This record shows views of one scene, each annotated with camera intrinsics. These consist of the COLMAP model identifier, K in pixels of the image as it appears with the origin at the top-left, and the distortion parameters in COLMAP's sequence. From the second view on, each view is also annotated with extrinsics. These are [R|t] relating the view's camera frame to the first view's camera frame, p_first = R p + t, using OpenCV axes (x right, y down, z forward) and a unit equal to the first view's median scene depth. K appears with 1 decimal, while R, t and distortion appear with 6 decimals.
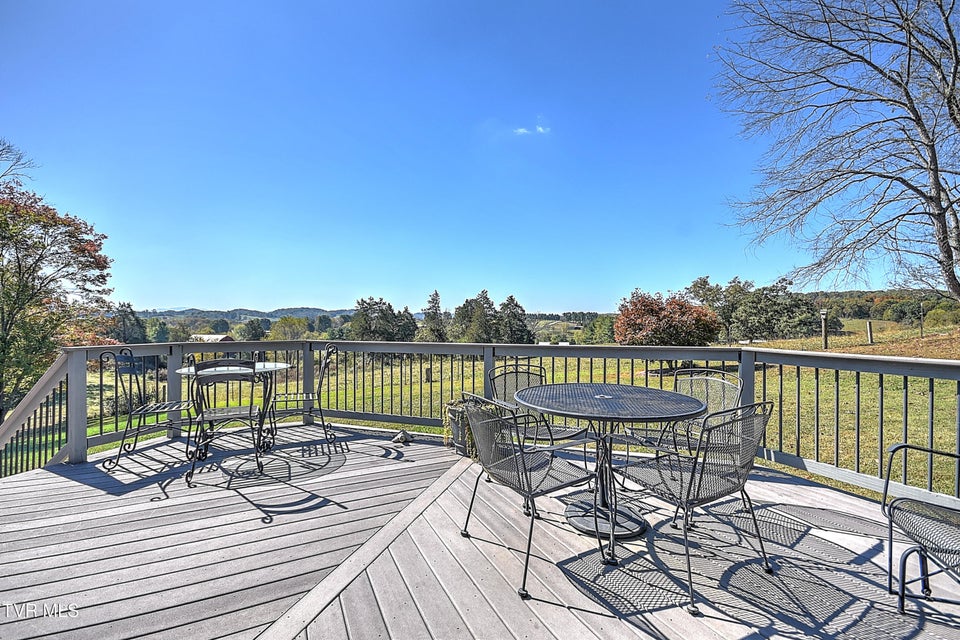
lens RADIAL K [[416.1, 0, 470.3], [0, 416.1, 320.6], [0, 0, 1]] dist [0.011480, -0.003690]
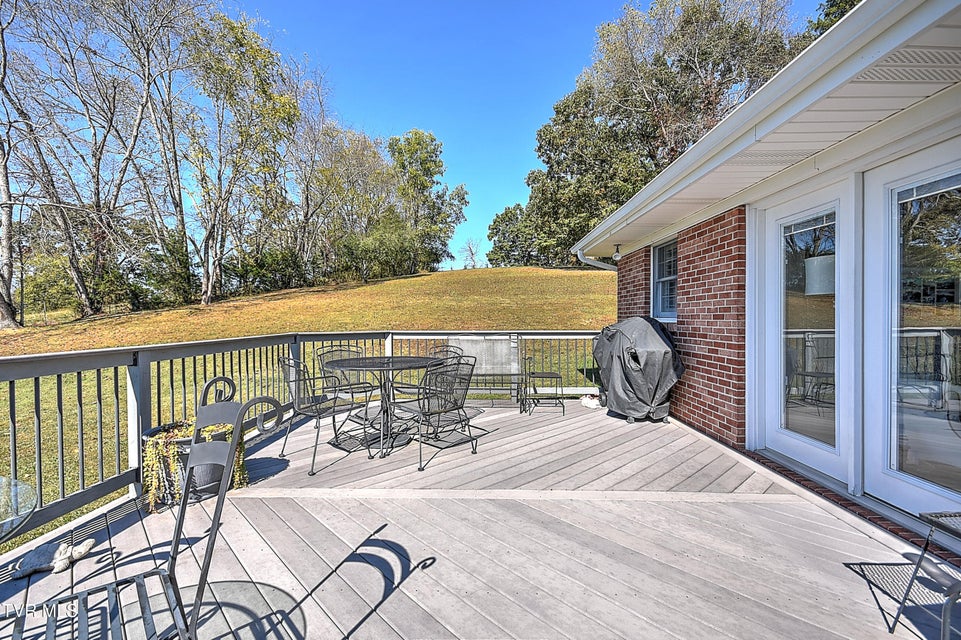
lens RADIAL K [[416.5, 0, 470.8], [0, 416.5, 320.6], [0, 0, 1]] dist [0.011480, -0.003690]
pose [[-0.288776, -0.005370, 0.957382, -1.473218], [0.007594, 0.999940, 0.007899, 0.023208], [-0.957367, 0.009551, -0.288718, 1.343789]]
